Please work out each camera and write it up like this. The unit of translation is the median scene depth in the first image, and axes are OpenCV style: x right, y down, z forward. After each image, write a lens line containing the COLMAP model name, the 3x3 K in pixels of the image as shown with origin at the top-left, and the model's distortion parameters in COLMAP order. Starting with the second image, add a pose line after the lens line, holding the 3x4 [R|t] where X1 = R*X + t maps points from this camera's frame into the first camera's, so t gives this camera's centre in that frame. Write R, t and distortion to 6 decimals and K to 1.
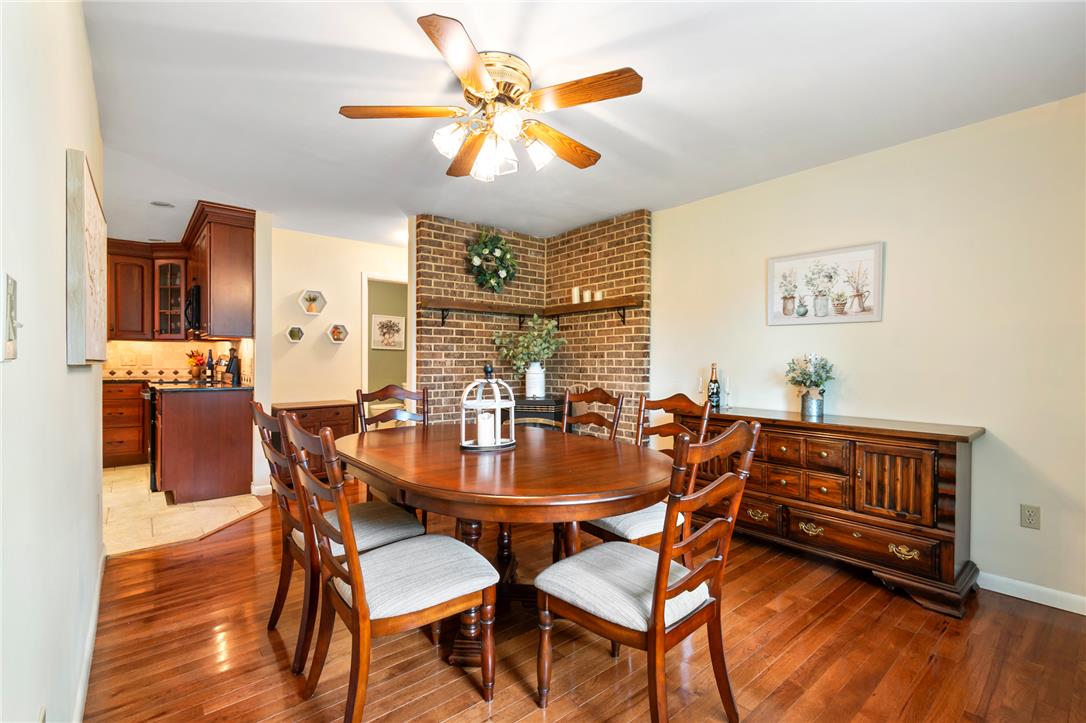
lens RADIAL K [[489.1, 0, 545.0], [0, 489.1, 368.7], [0, 0, 1]] dist [0.005478, -0.000501]
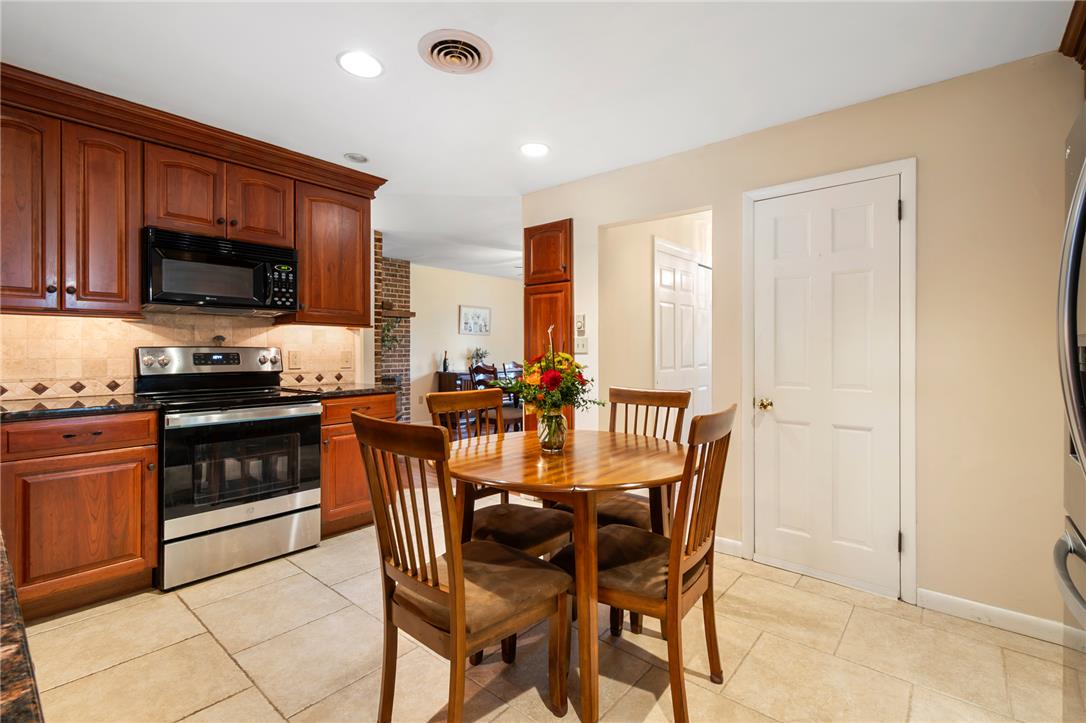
lens RADIAL K [[488.0, 0, 553.9], [0, 488.0, 354.3], [0, 0, 1]] dist [-0.002420, -0.000883]
pose [[-0.182673, -0.018741, 0.982995, -1.476528], [0.016378, 0.999622, 0.022102, -0.027778], [-0.983037, 0.020137, -0.182297, 0.769033]]
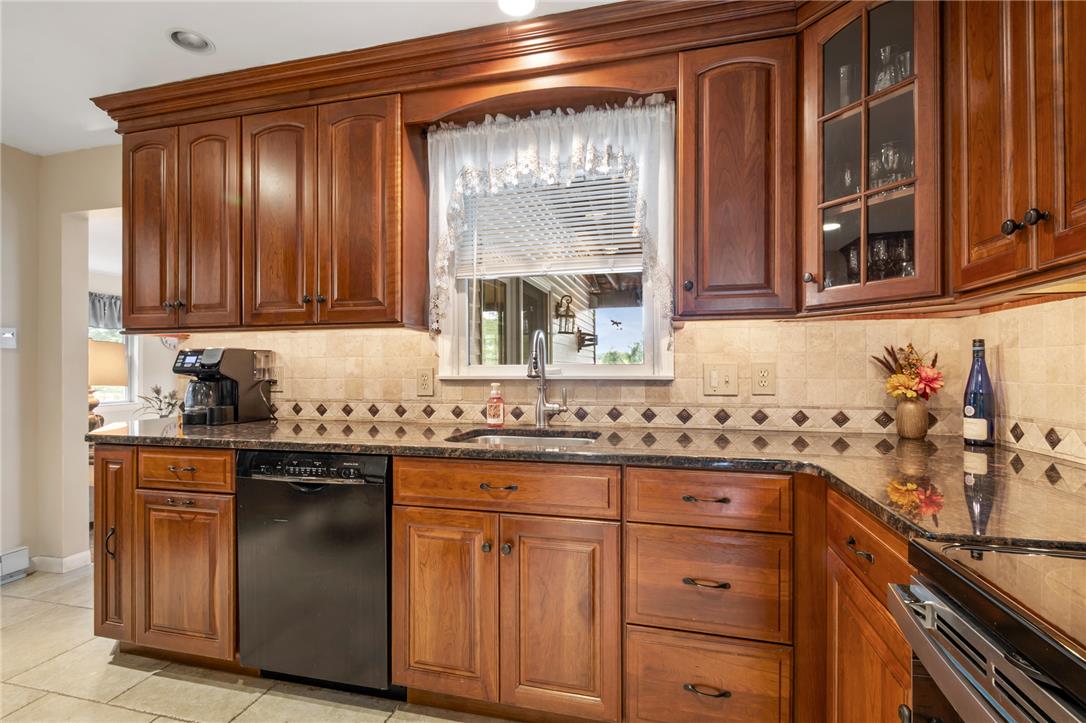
lens RADIAL K [[495.0, 0, 543.5], [0, 495.0, 369.6], [0, 0, 1]] dist [0.002057, -0.000252]
pose [[0.586427, -0.011478, -0.809921, -0.815657], [-0.004482, 0.999838, -0.017415, -0.023262], [0.809990, 0.013842, 0.586281, 0.886400]]
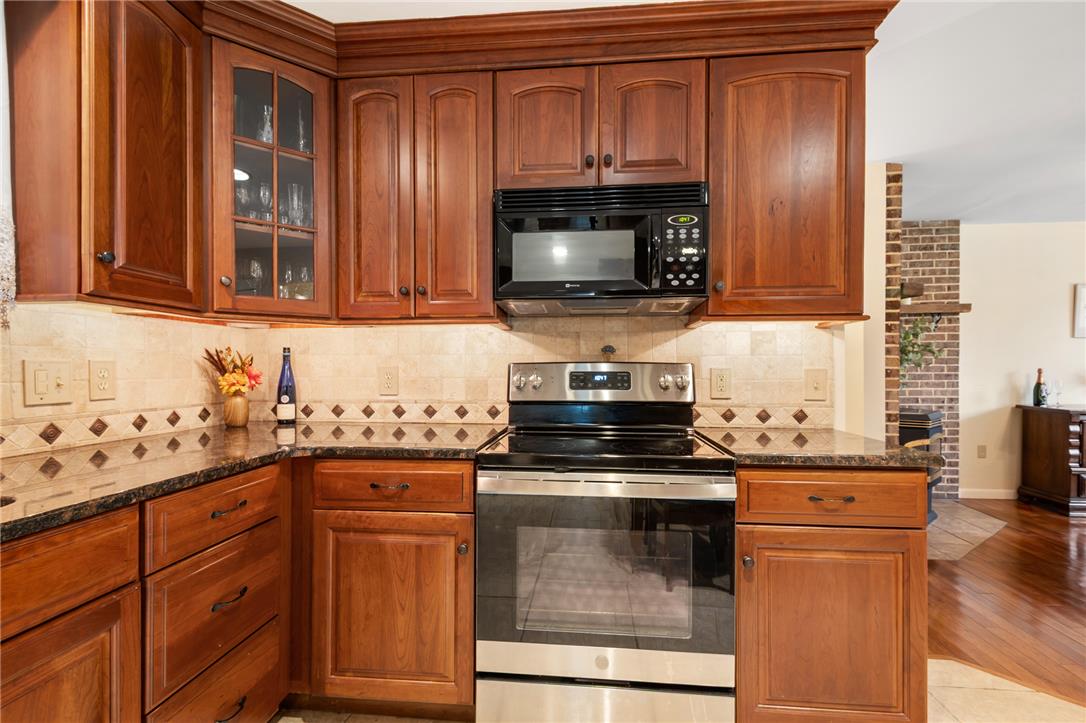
lens RADIAL K [[489.1, 0, 545.0], [0, 489.1, 368.7], [0, 0, 1]] dist [0.005478, -0.000501]
pose [[0.715449, -0.011806, 0.698565, -1.077733], [0.020030, 0.999793, -0.003618, -0.024362], [-0.698378, 0.016581, 0.715537, 0.818526]]
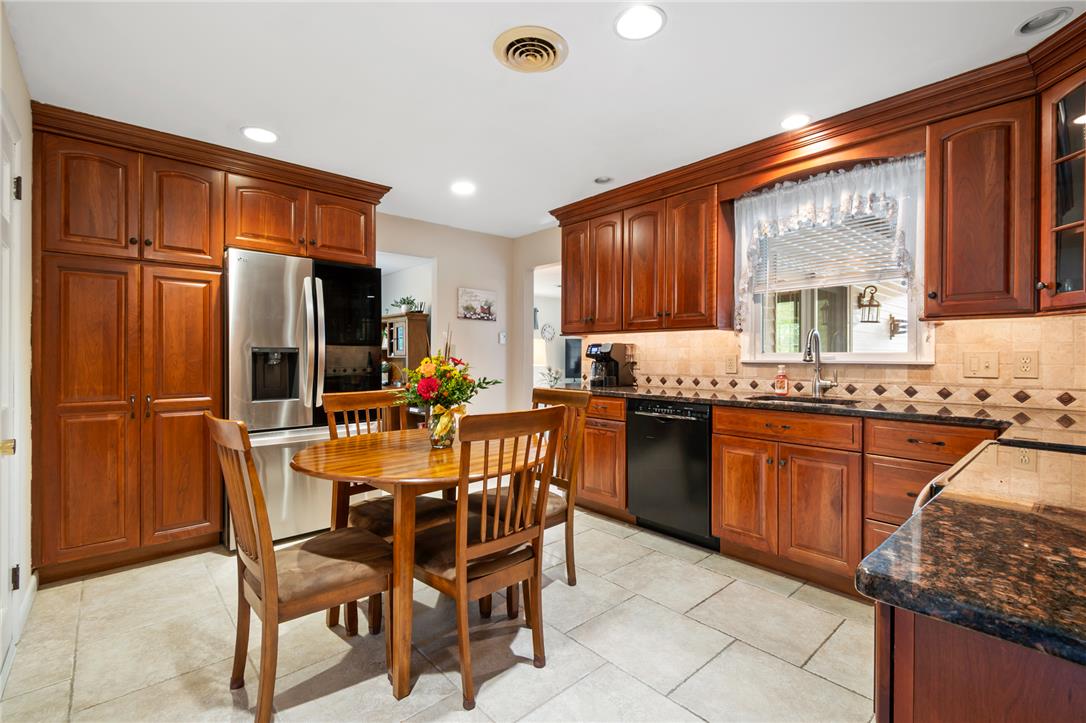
lens RADIAL K [[493.5, 0, 547.0], [0, 493.5, 356.6], [0, 0, 1]] dist [0.003166, -0.000640]
pose [[0.042409, -0.009899, -0.999051, -0.551944], [-0.019239, 0.999757, -0.010722, -0.016804], [0.998915, 0.019676, 0.042208, 0.770820]]
